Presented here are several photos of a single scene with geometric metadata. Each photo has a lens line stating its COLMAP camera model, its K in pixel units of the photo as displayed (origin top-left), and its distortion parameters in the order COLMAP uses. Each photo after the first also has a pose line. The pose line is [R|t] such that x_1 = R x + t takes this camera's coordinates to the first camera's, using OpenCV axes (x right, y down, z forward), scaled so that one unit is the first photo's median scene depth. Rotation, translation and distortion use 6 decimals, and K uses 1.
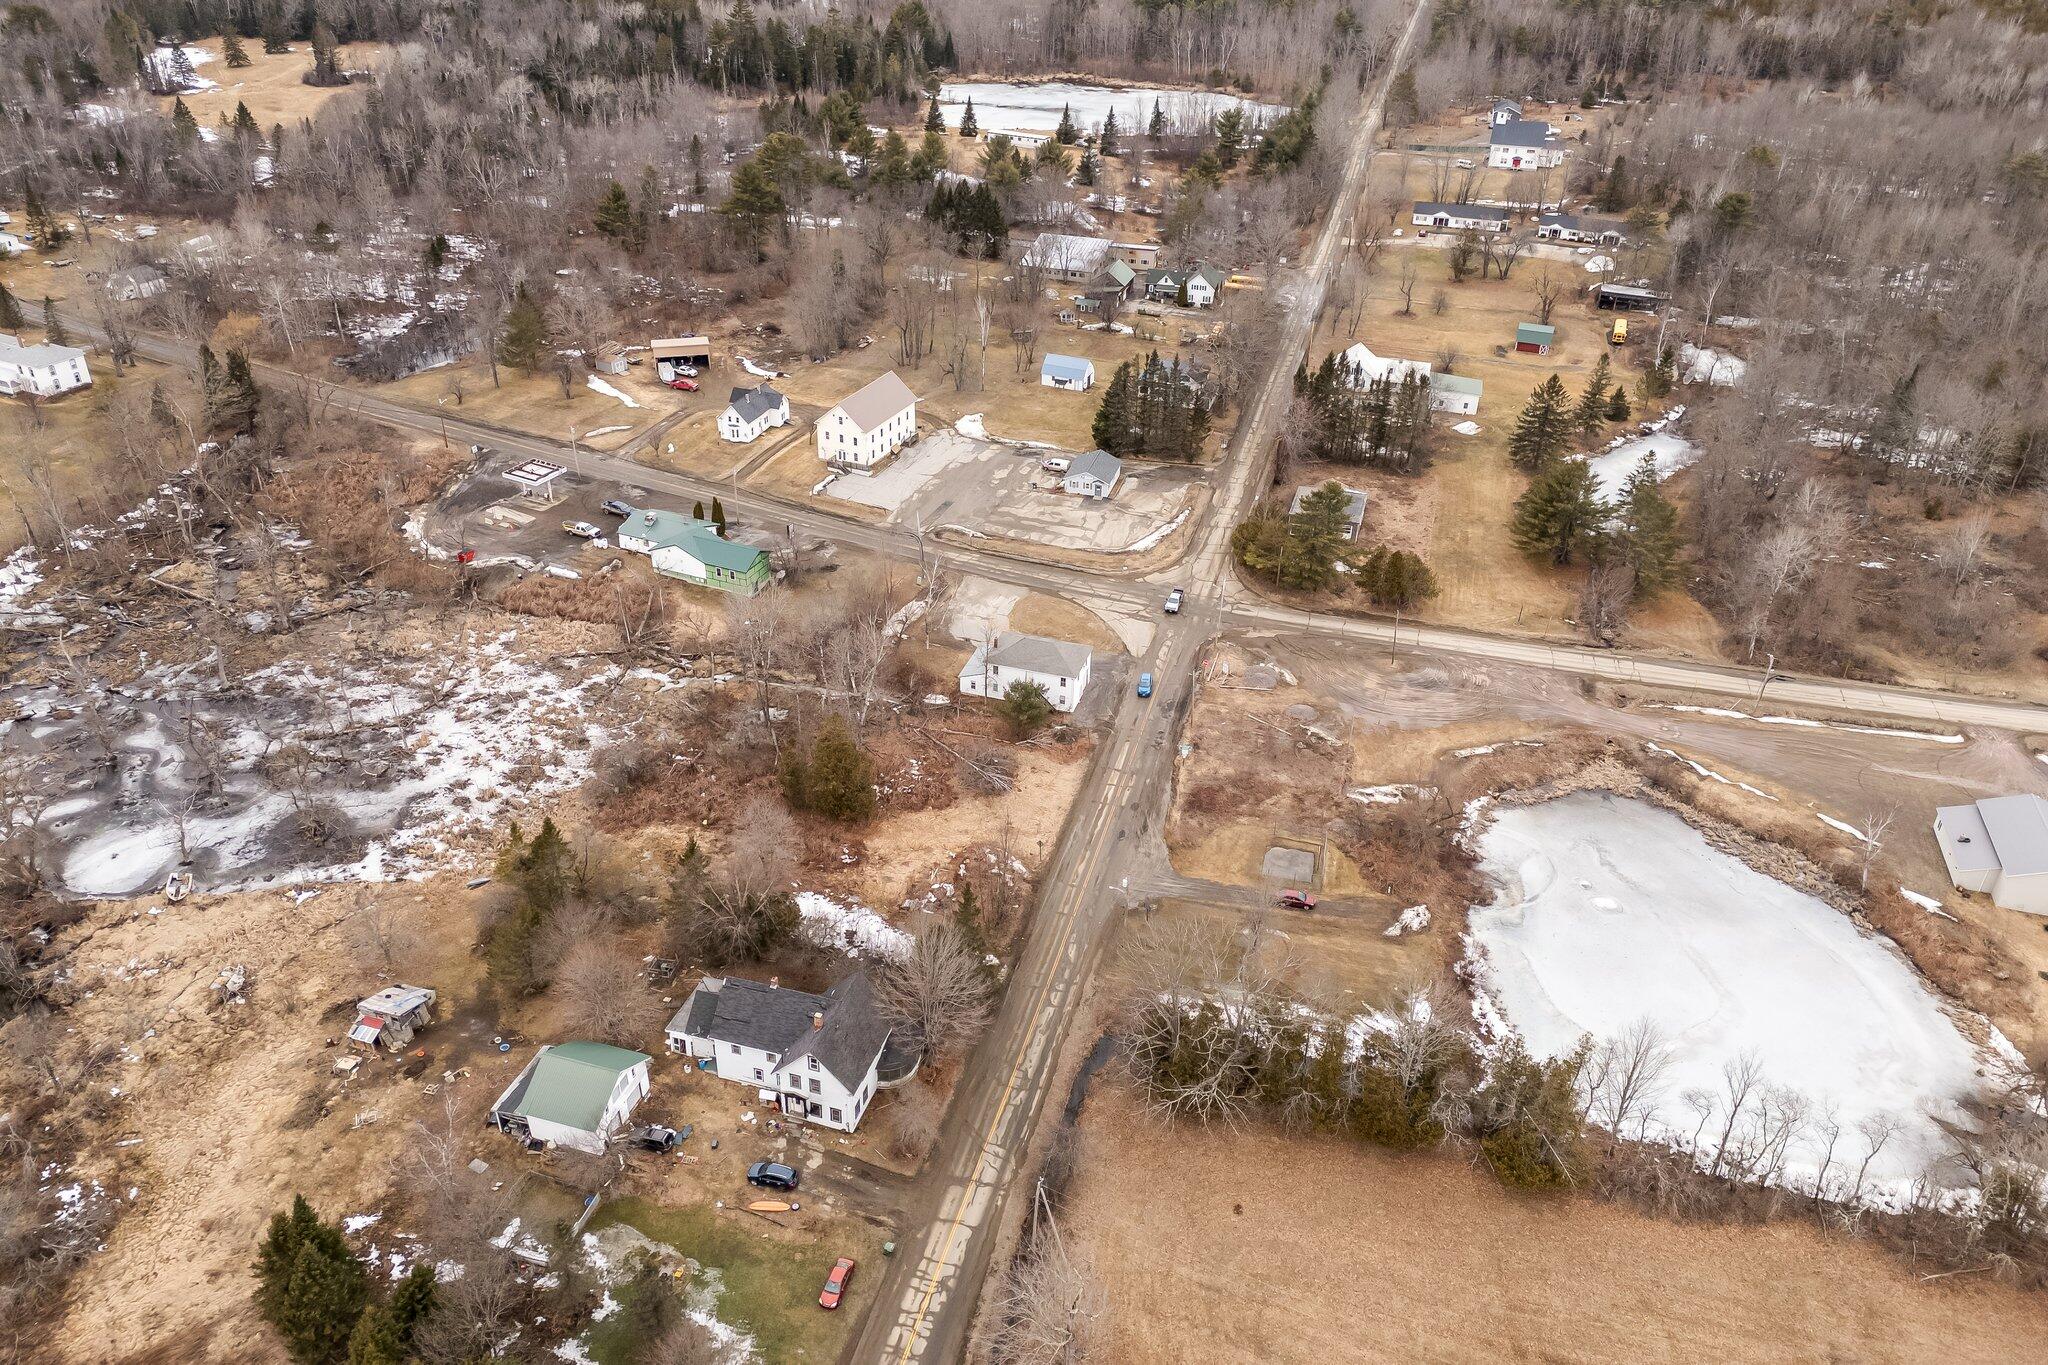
lens RADIAL K [[1487.5, 0, 1024.0], [0, 1487.5, 682.5], [0, 0, 1]] dist [0.095926, -0.089833]
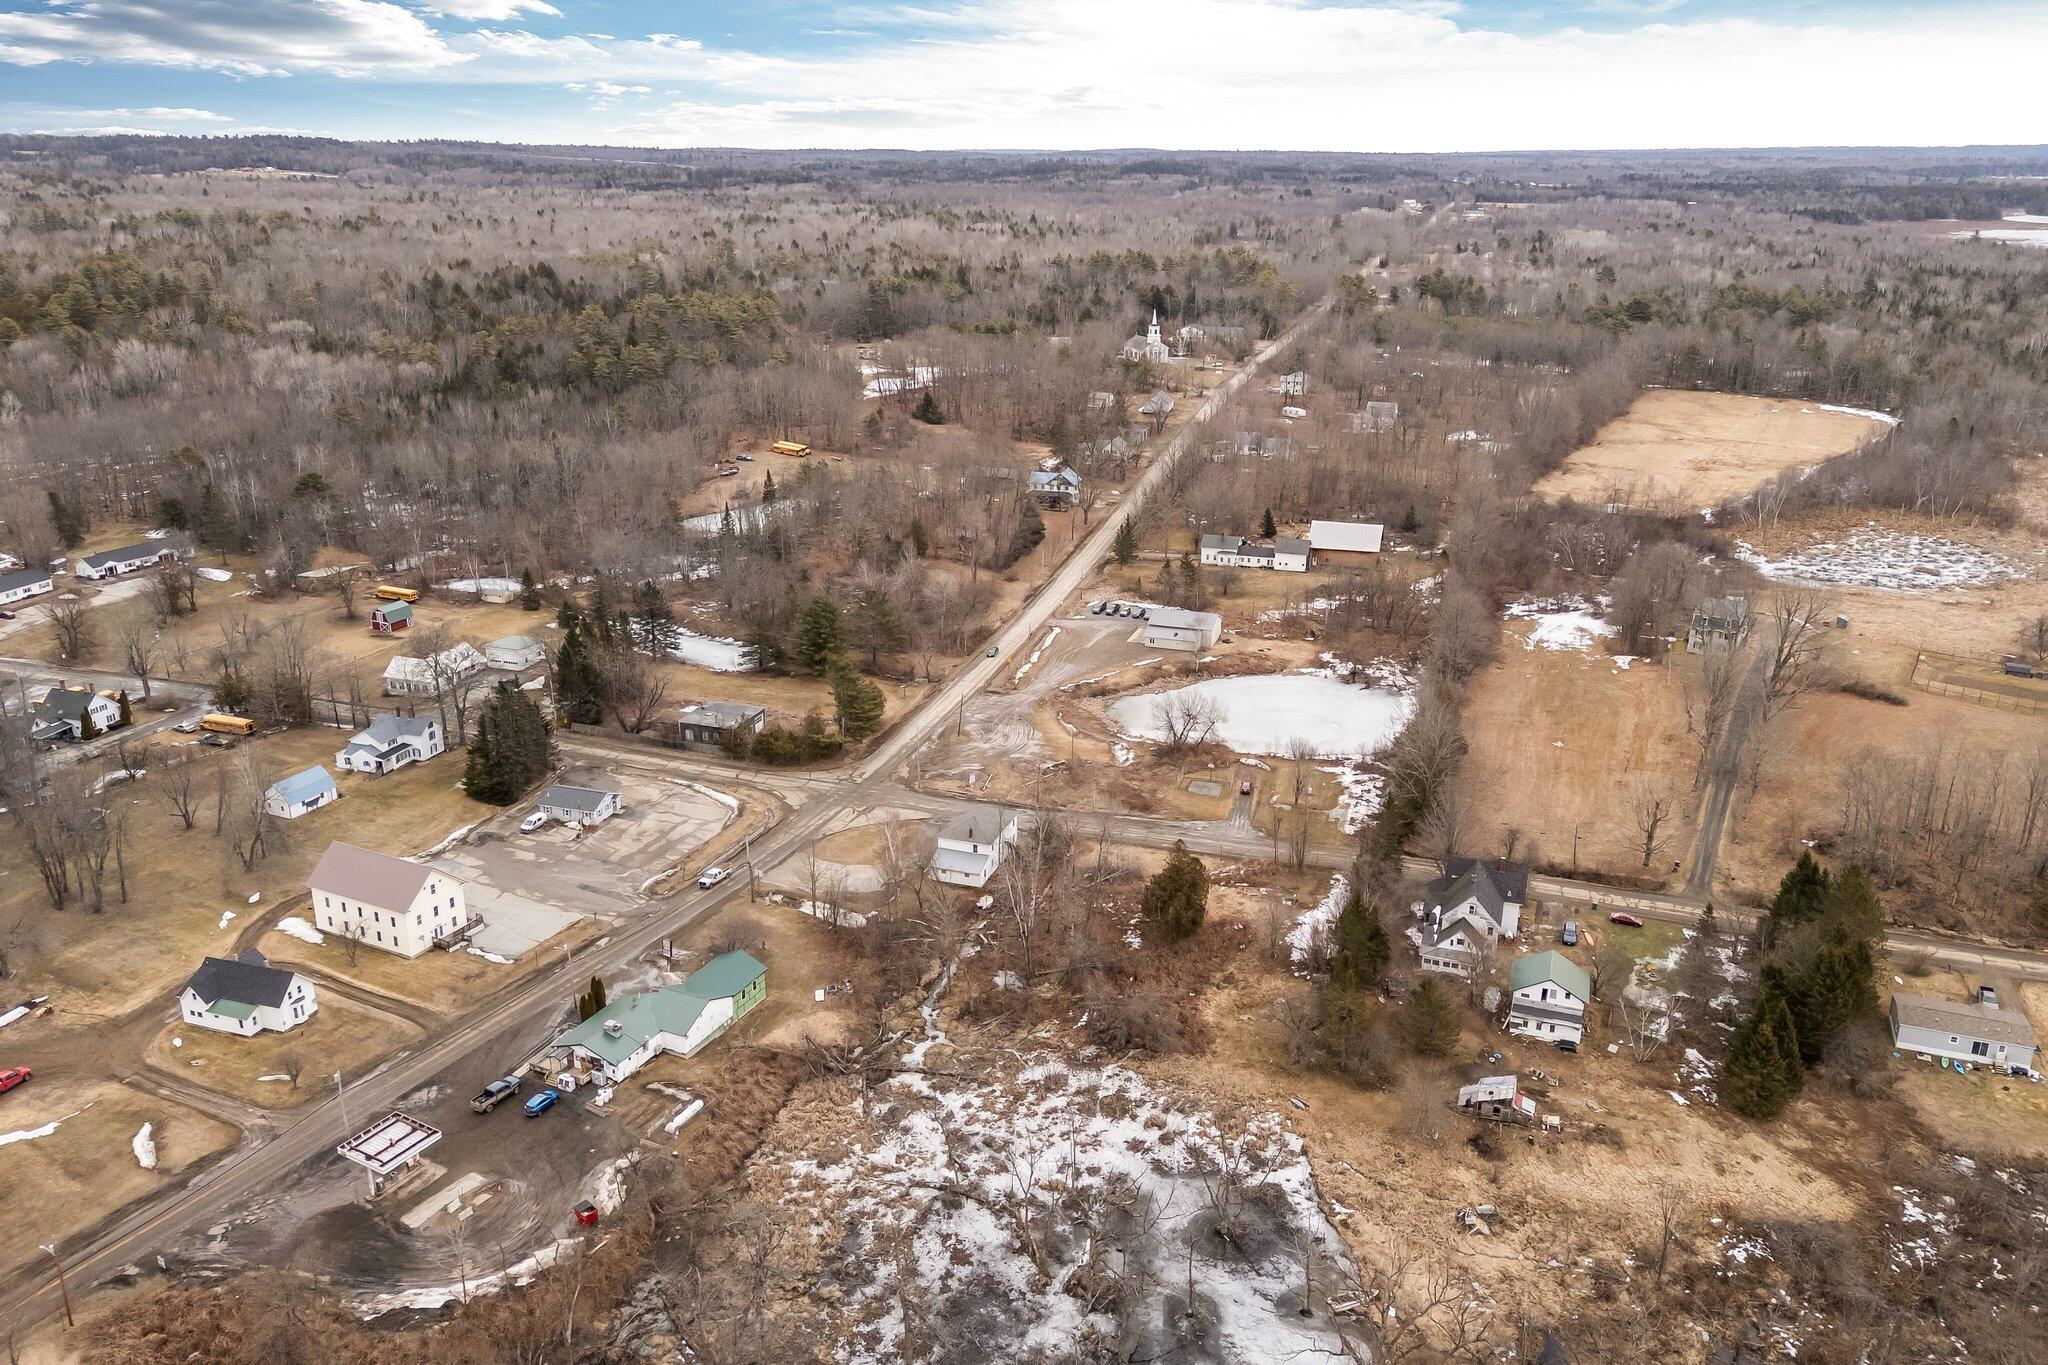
lens RADIAL K [[1536.6, 0, 1033.2], [0, 1536.6, 633.6], [0, 0, 1]] dist [0.100370, -0.102654]
pose [[0.036460, -0.319356, 0.946933, -1.091343], [0.515230, 0.817923, 0.256008, -0.431030], [-0.856276, 0.478554, 0.194363, 0.665569]]
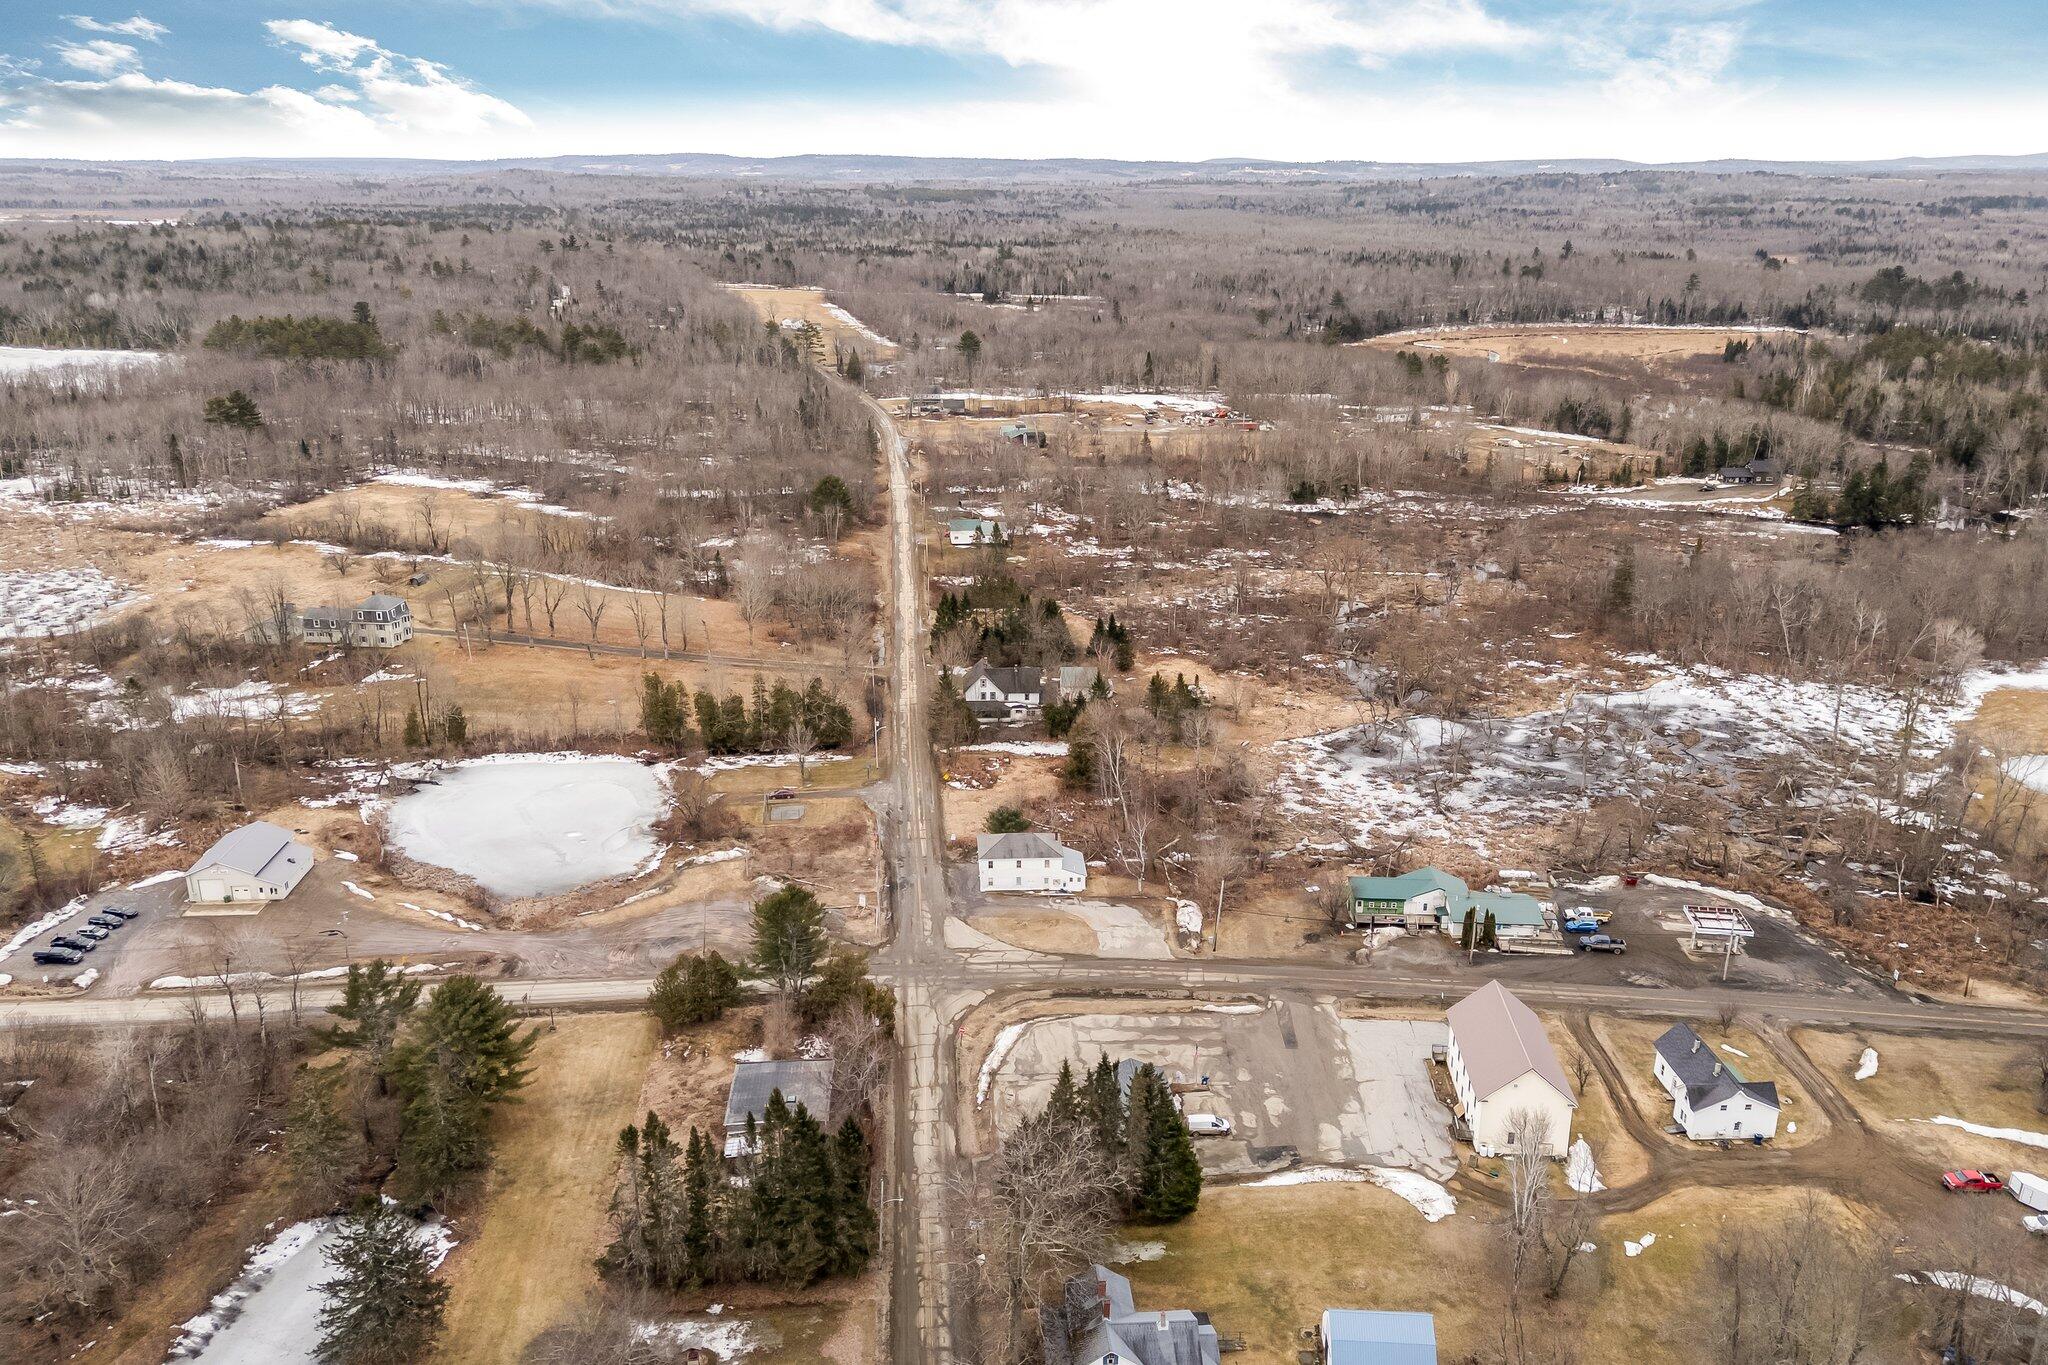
lens RADIAL K [[1536.6, 0, 1033.2], [0, 1536.6, 633.6], [0, 0, 1]] dist [0.100370, -0.102654]
pose [[-0.934384, 0.078012, -0.347622, 0.405308], [-0.205840, 0.678180, 0.705480, -0.982301], [0.290786, 0.730744, -0.617622, 1.635074]]
